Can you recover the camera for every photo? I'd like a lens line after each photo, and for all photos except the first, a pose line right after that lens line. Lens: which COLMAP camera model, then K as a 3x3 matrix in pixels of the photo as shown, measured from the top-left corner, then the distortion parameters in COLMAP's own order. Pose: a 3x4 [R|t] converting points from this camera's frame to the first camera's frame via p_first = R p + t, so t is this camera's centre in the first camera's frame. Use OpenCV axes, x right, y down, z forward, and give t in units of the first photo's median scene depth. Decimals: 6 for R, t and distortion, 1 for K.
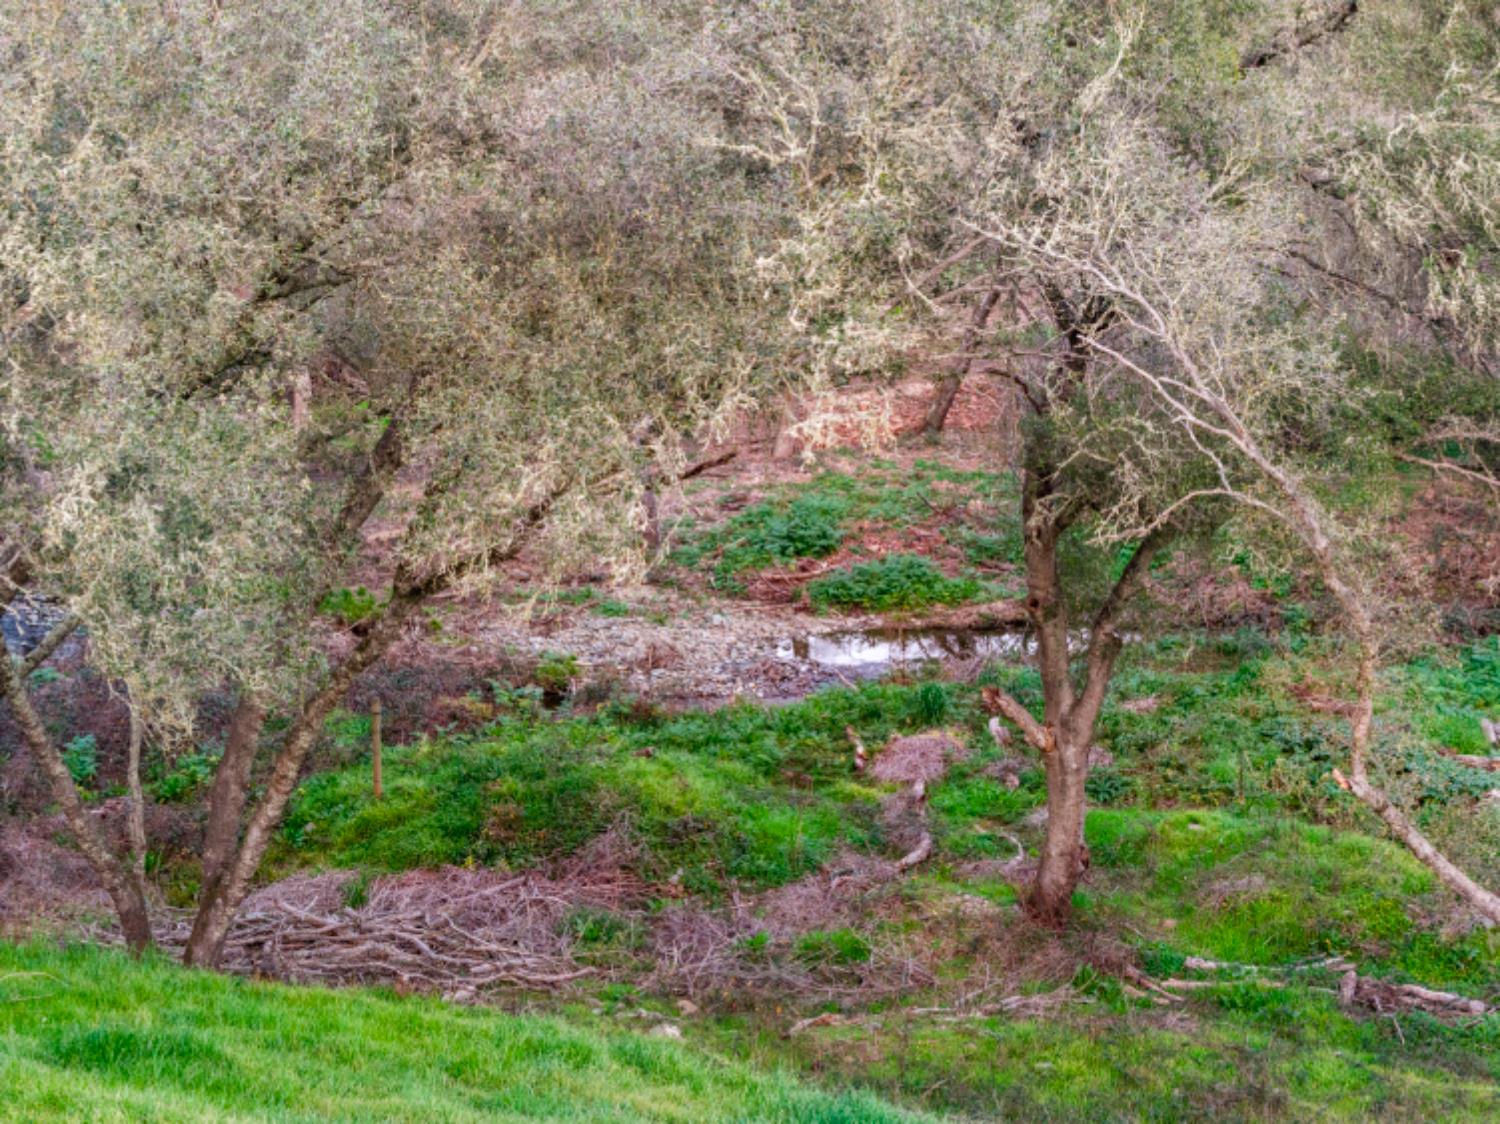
lens RADIAL K [[3018.2, 0, 728.1], [0, 3018.2, 596.7], [0, 0, 1]] dist [-0.118649, 0.000000]
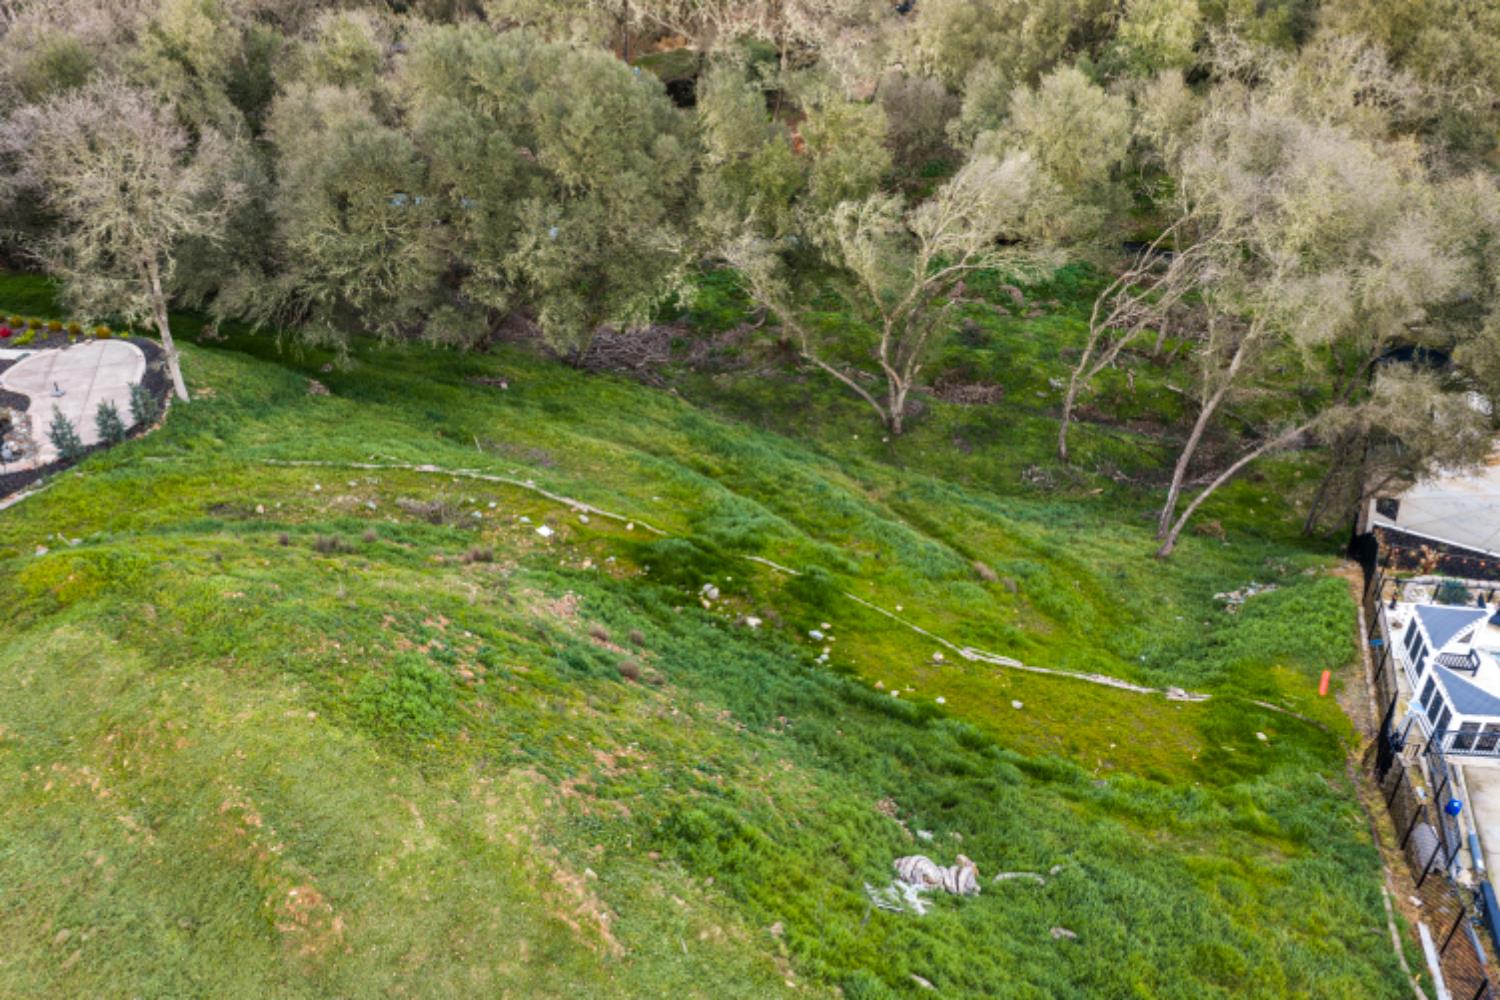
lens RADIAL K [[1243.8, 0, 750.2], [0, 1243.8, 499.4], [0, 0, 1]] dist [0.022261, -0.037471]
pose [[0.996268, 0.049958, -0.070384, 0.259151], [-0.022417, 0.937250, 0.347937, -0.397840], [0.083349, -0.345061, 0.934872, -0.936414]]
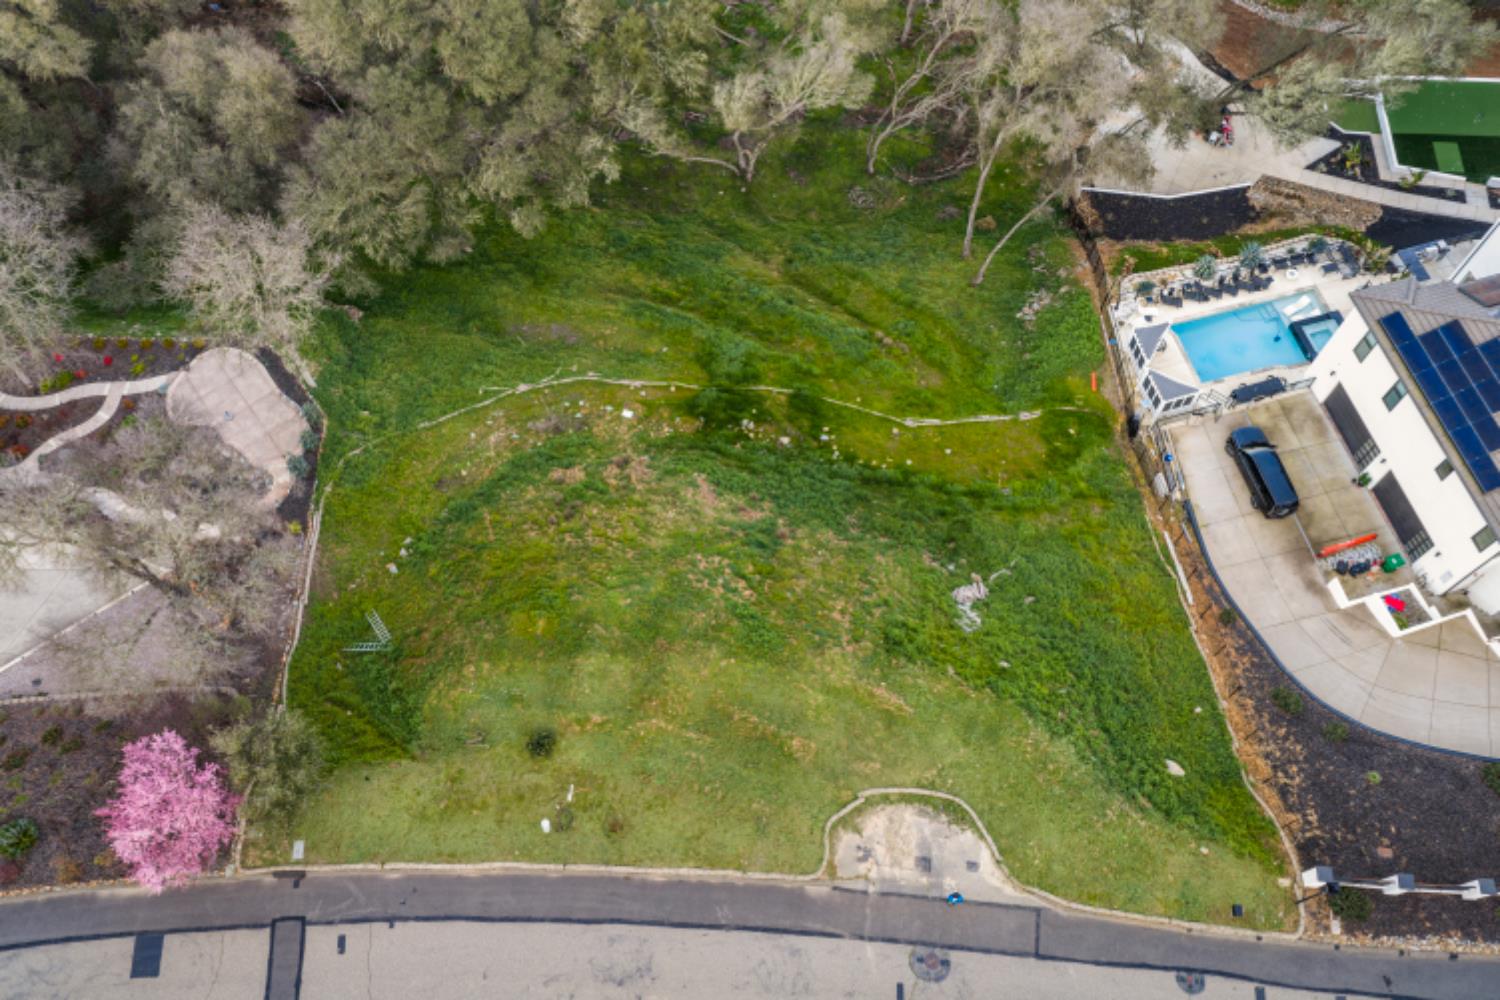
lens RADIAL K [[1243.8, 0, 753.8], [0, 1243.8, 499.3], [0, 0, 1]] dist [0.022261, -0.037471]
pose [[0.953981, -0.268116, 0.134293, -0.192009], [0.075253, 0.647565, 0.758285, -1.409105], [-0.290272, -0.713284, 0.637941, -1.213273]]
